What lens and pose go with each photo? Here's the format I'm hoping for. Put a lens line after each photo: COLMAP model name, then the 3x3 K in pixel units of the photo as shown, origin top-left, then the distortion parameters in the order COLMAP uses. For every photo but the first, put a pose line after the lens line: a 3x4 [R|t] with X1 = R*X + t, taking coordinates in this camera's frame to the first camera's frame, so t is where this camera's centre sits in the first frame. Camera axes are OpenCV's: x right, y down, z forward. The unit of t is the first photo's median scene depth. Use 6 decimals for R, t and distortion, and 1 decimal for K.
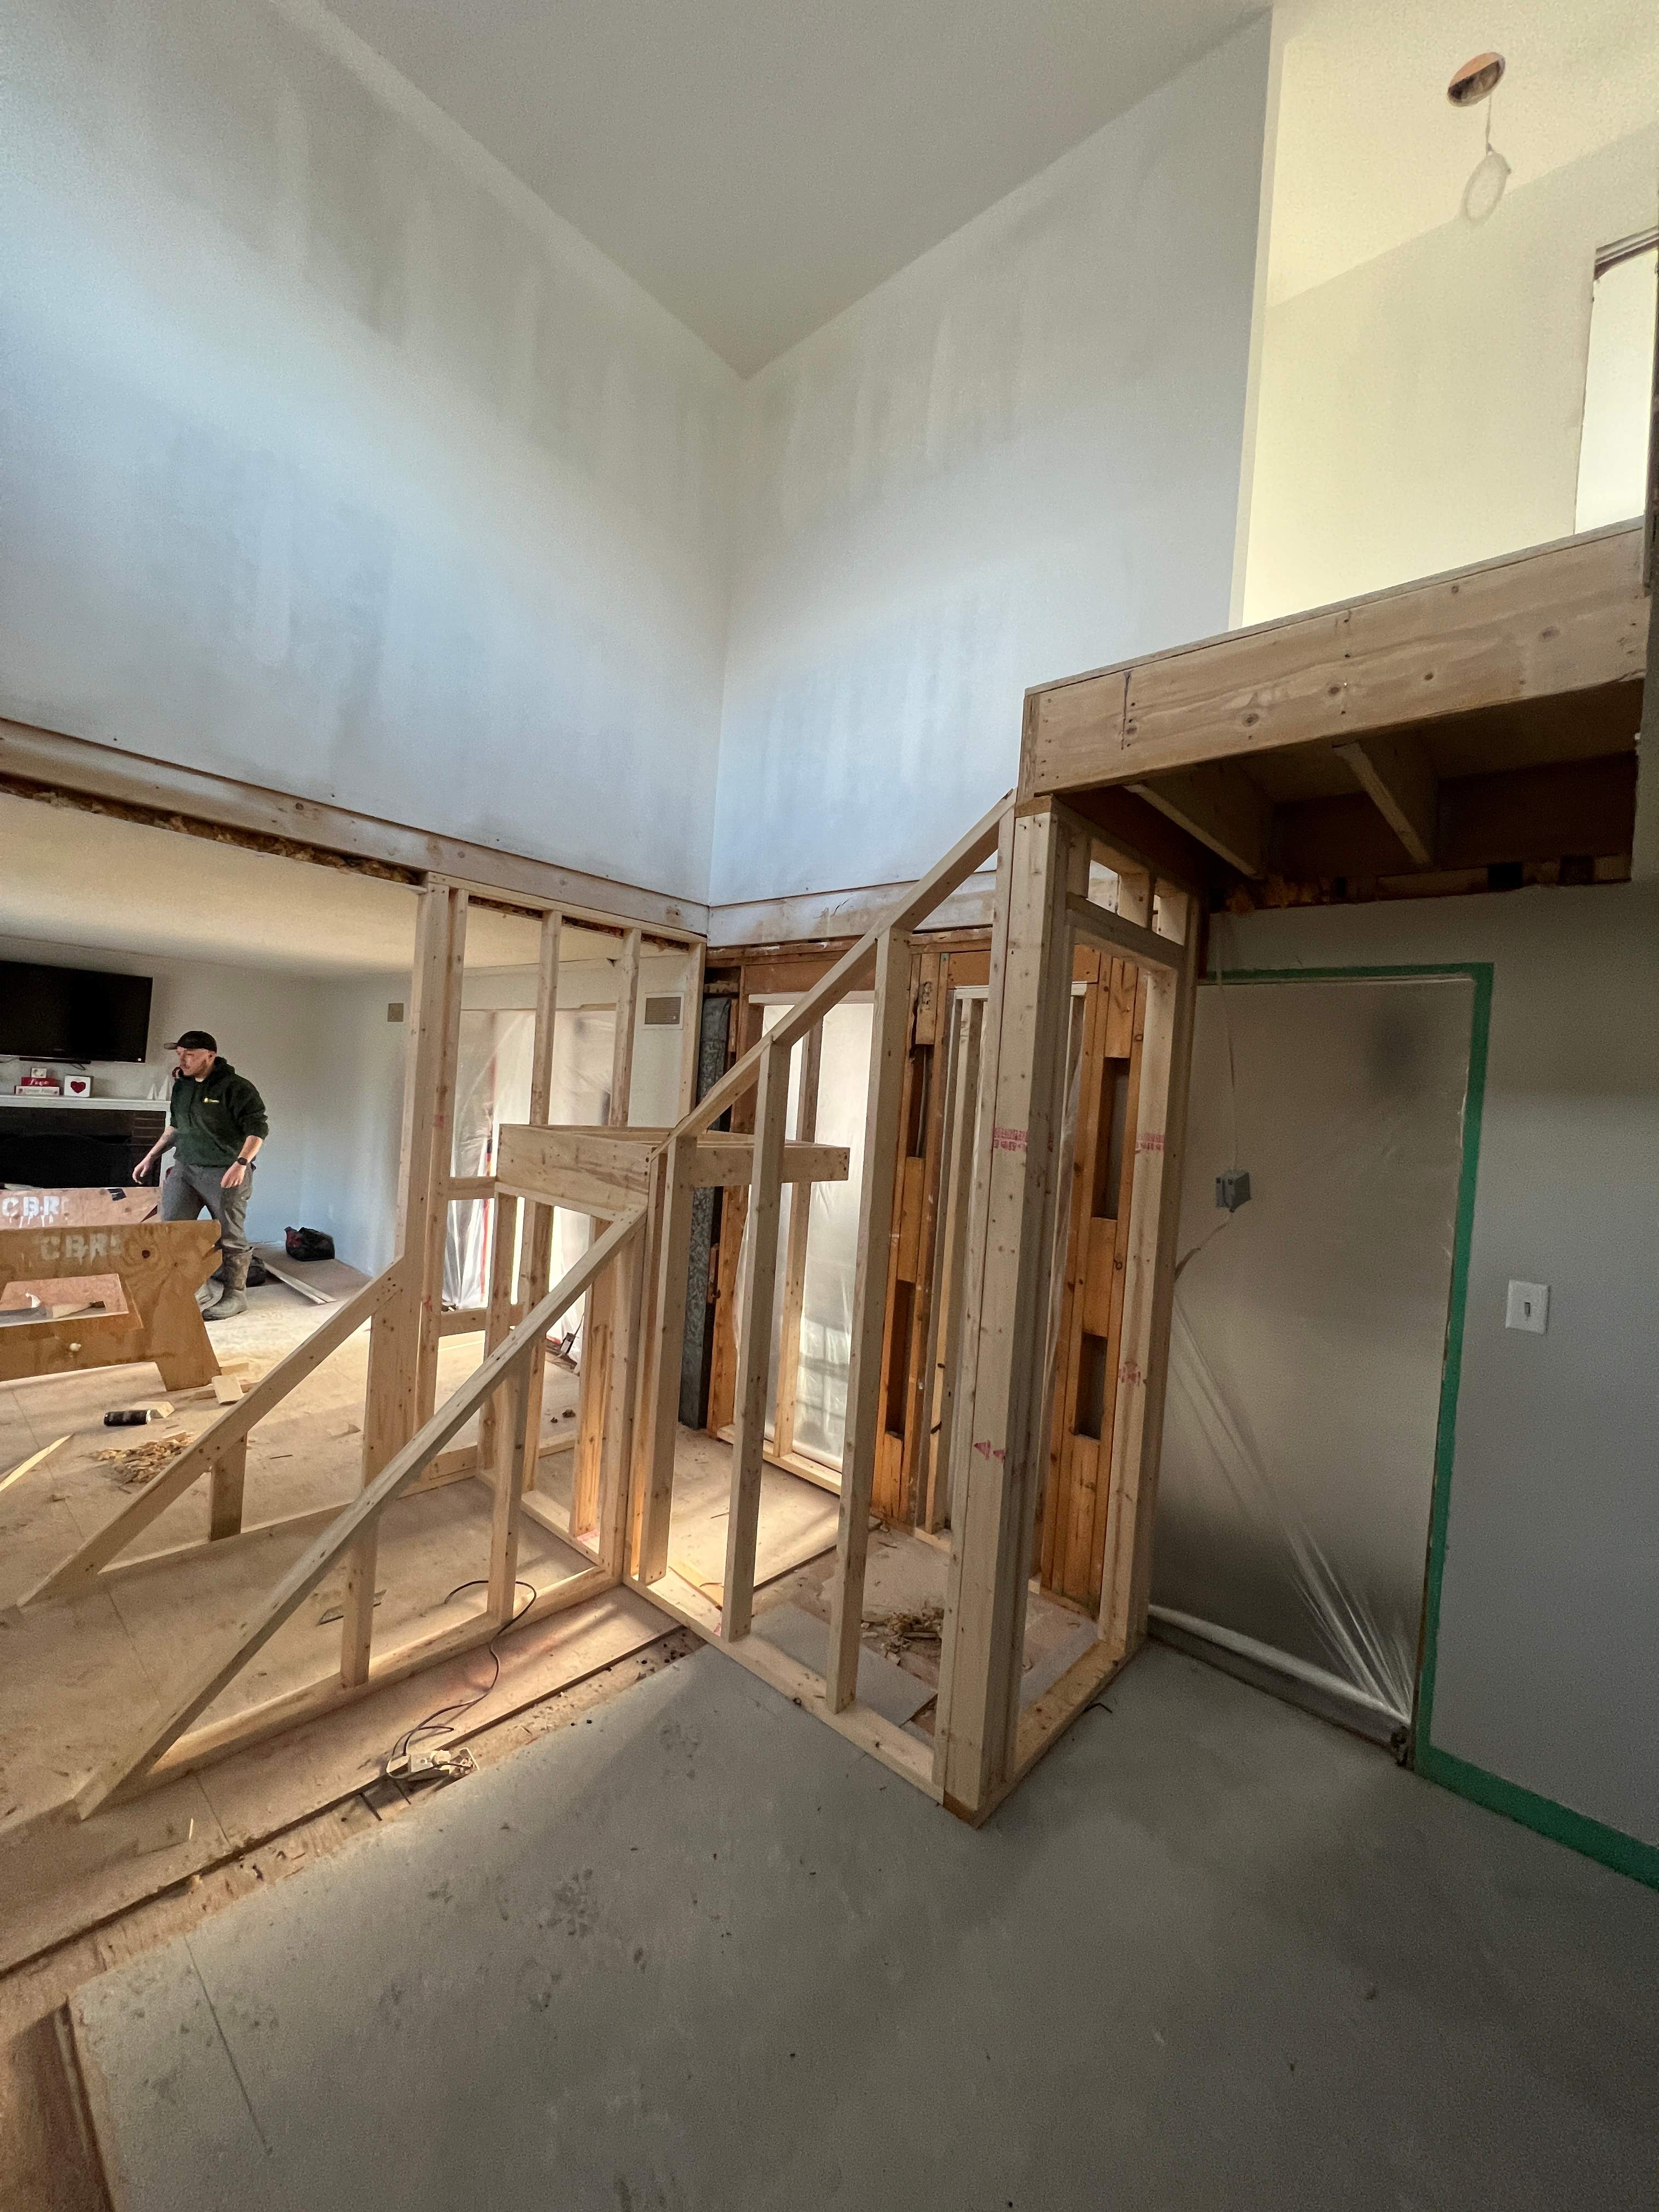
lens RADIAL K [[887.0, 0, 825.9], [0, 887.0, 1098.1], [0, 0, 1]] dist [0.000794, 0.000052]
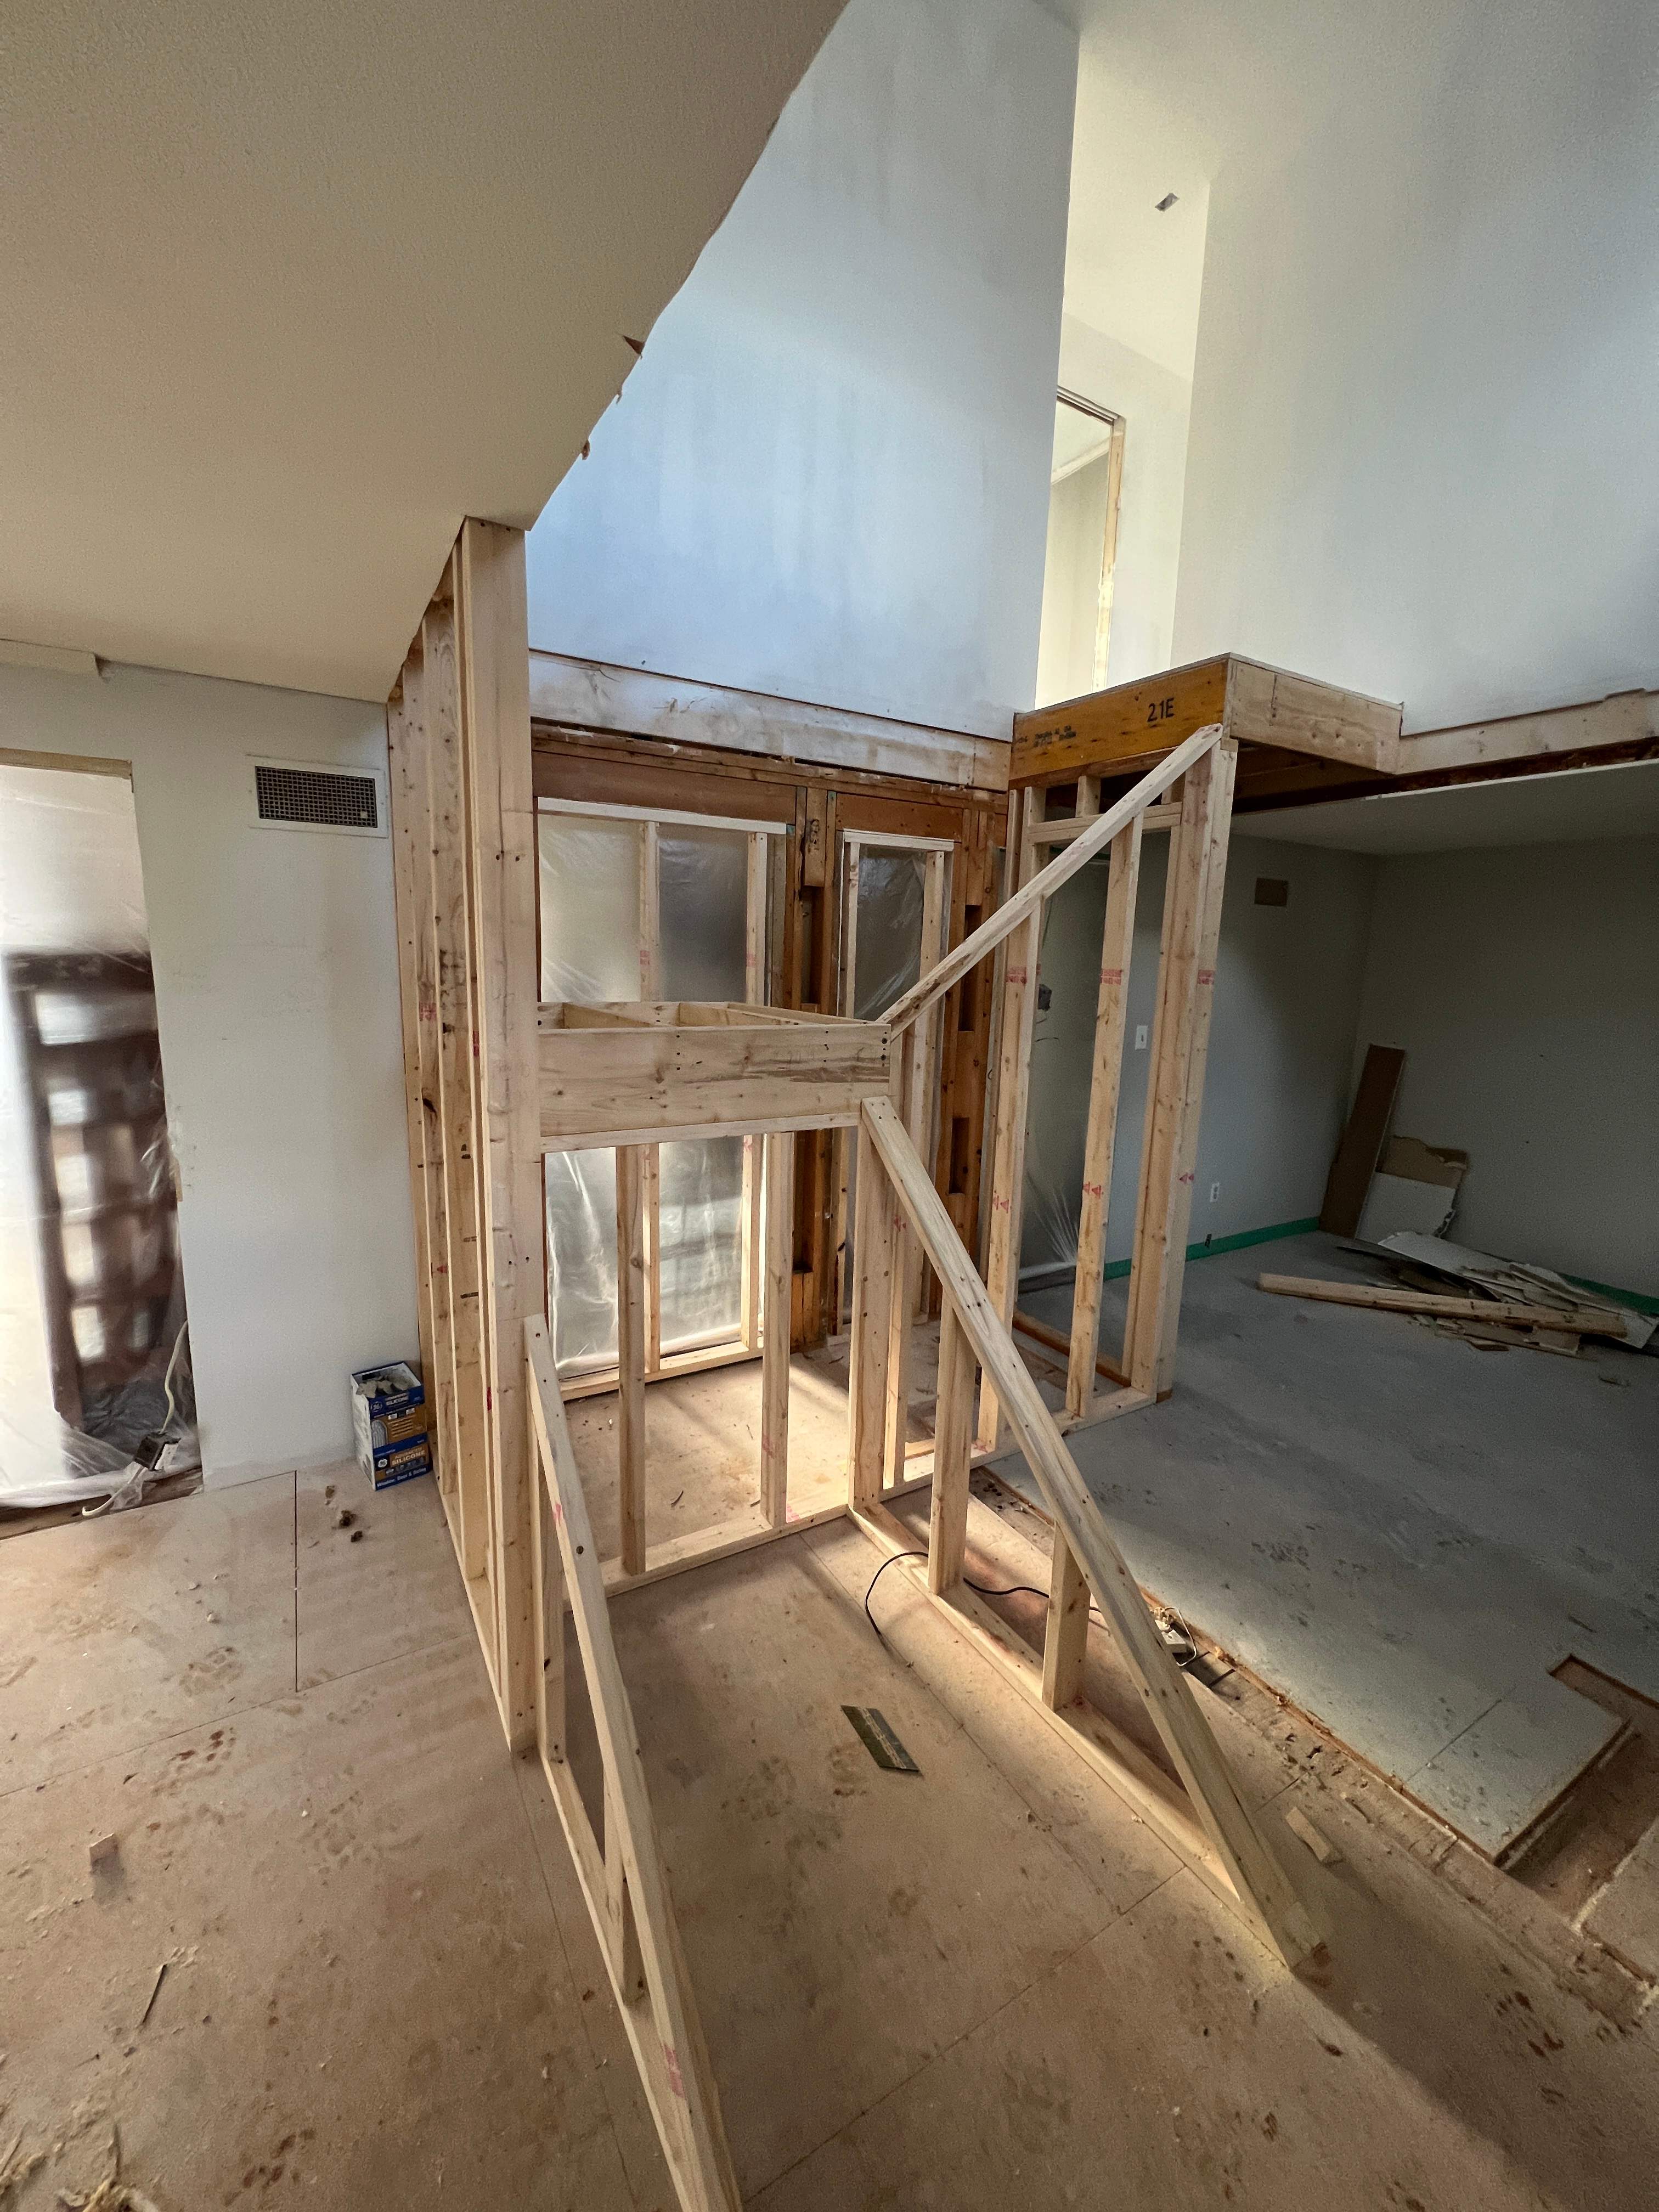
lens RADIAL K [[893.9, 0, 839.2], [0, 893.9, 1102.8], [0, 0, 1]] dist [0.000491, 0.000096]
pose [[0.293482, -0.220001, 0.930305, -1.017398], [-0.002289, 0.972994, 0.230818, -0.067035], [-0.955962, -0.069870, 0.285053, 0.813881]]
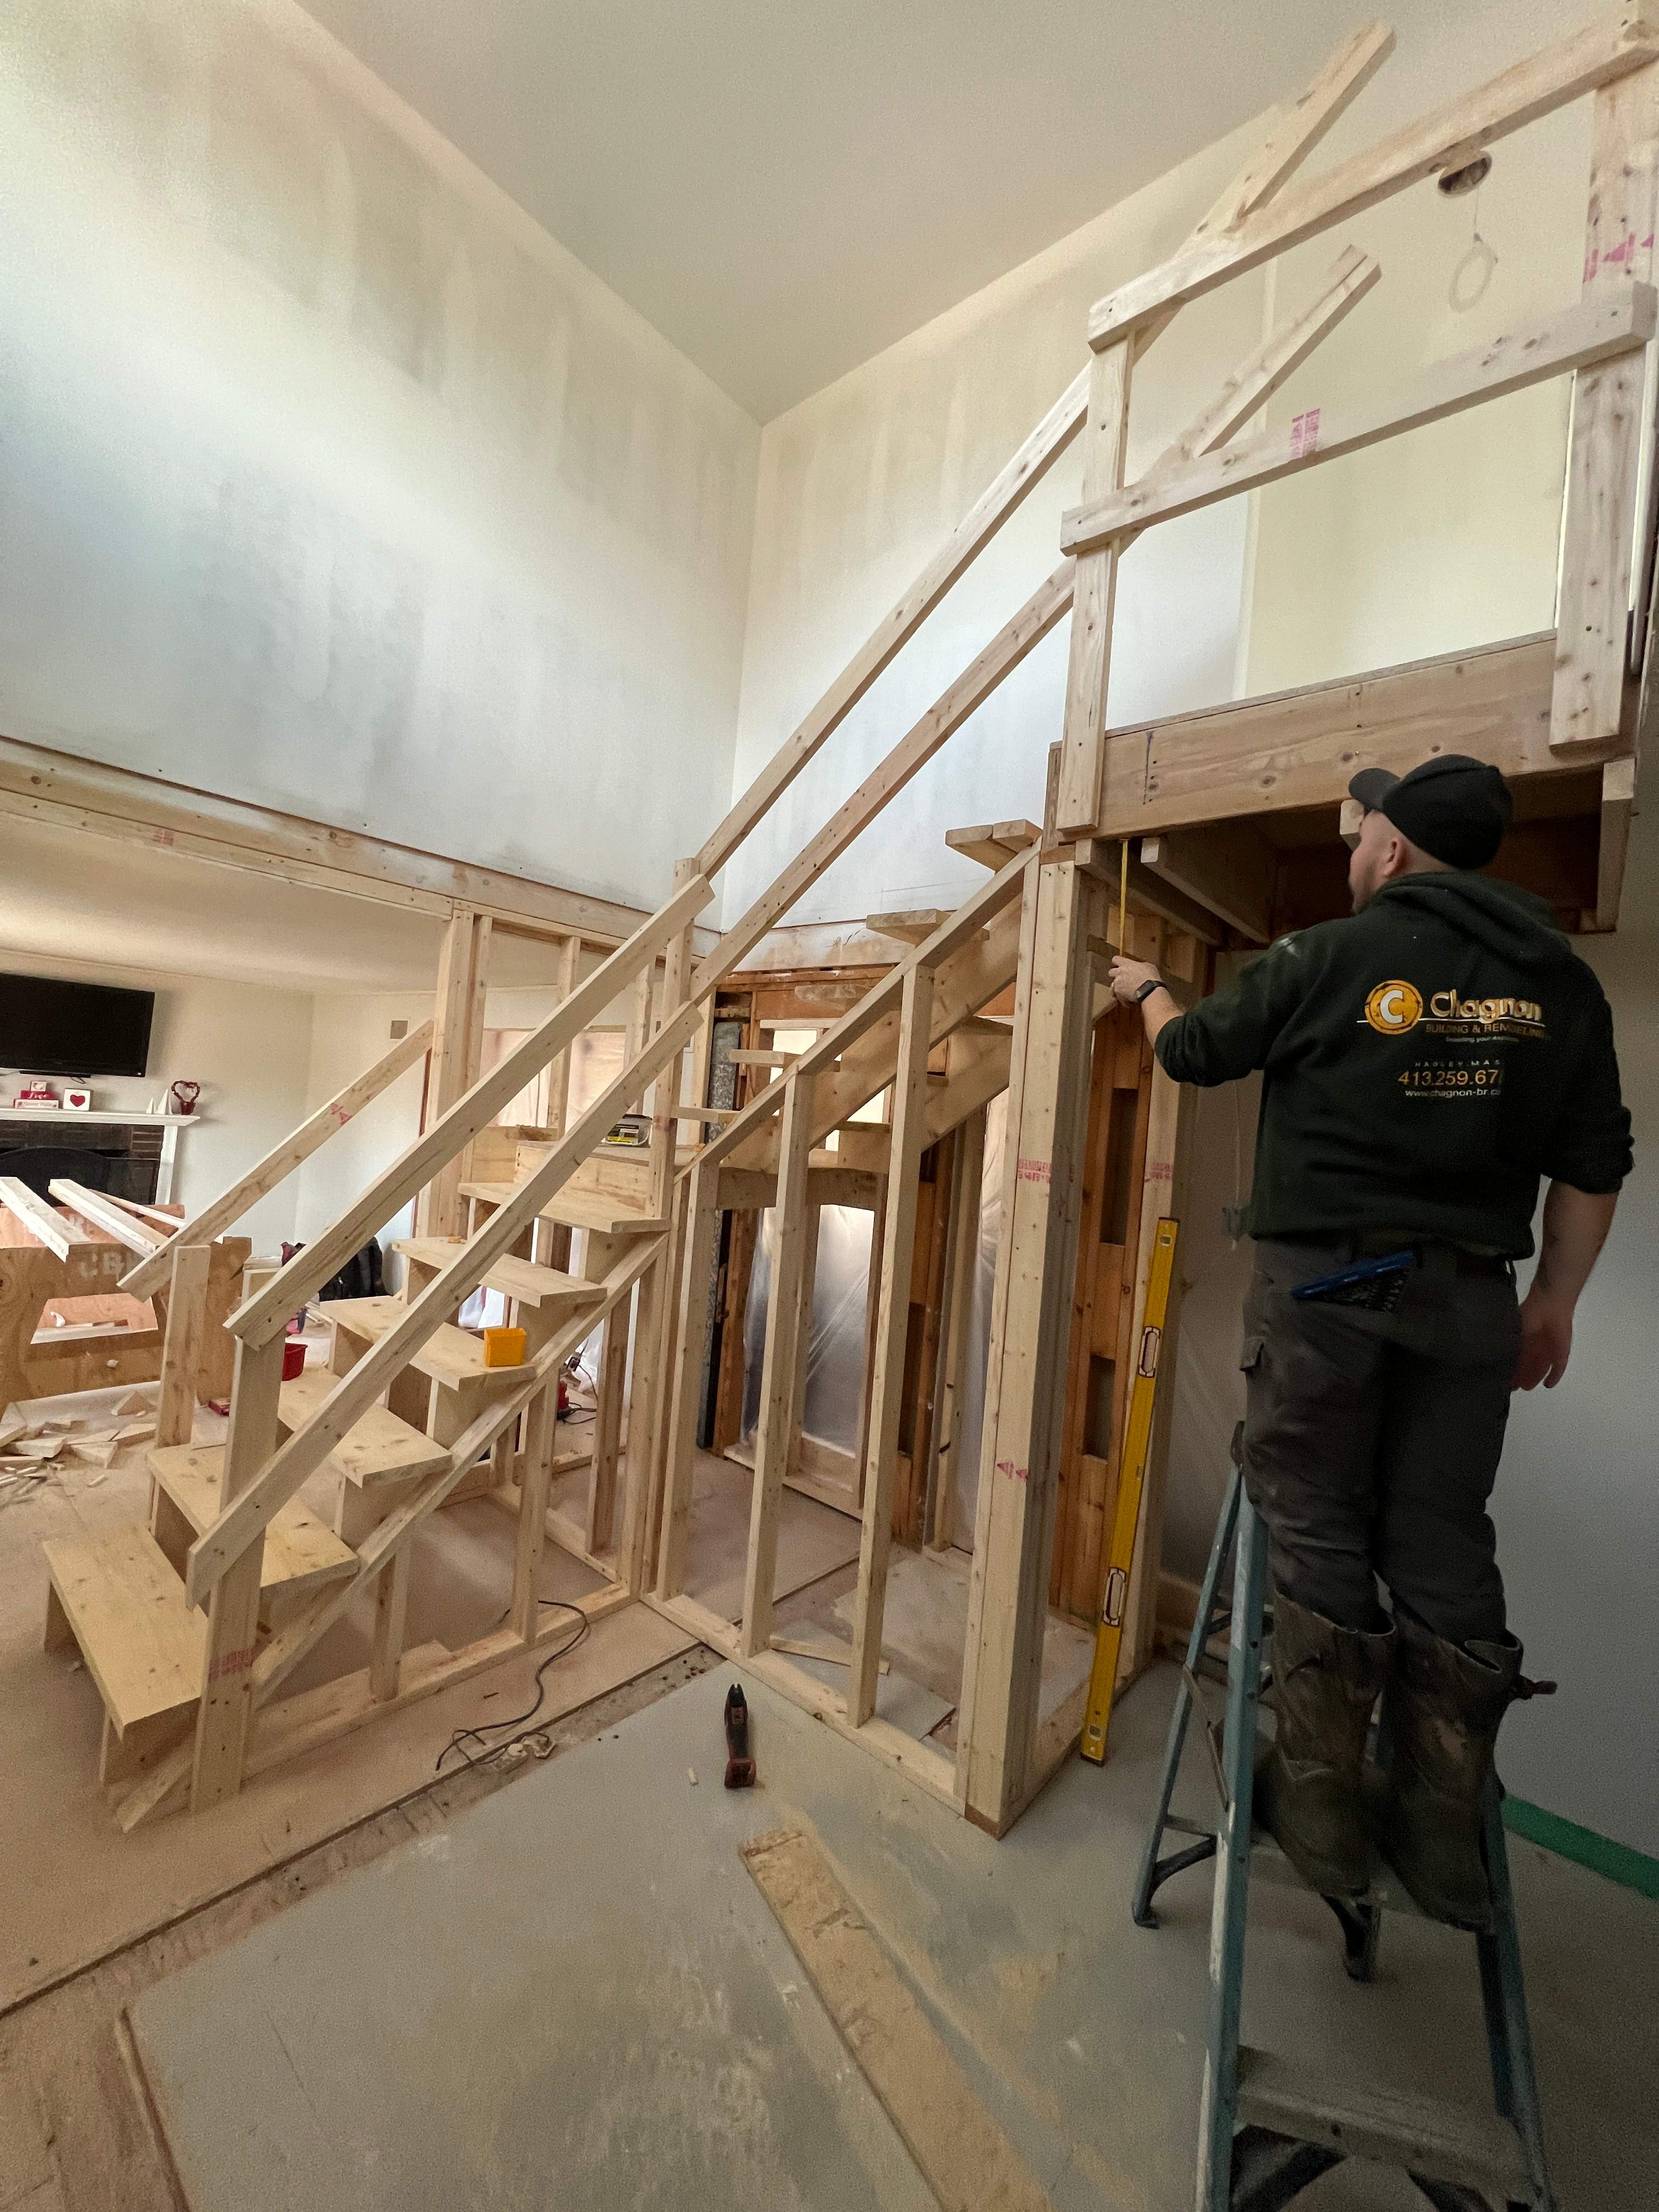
lens RADIAL K [[887.2, 0, 825.5], [0, 887.2, 1098.8], [0, 0, 1]] dist [-0.000056, 0.000316]
pose [[0.999805, 0.010045, 0.016996, -0.040046], [-0.009752, 0.999804, -0.017231, -0.012600], [-0.017166, 0.017062, 0.999707, -0.030517]]
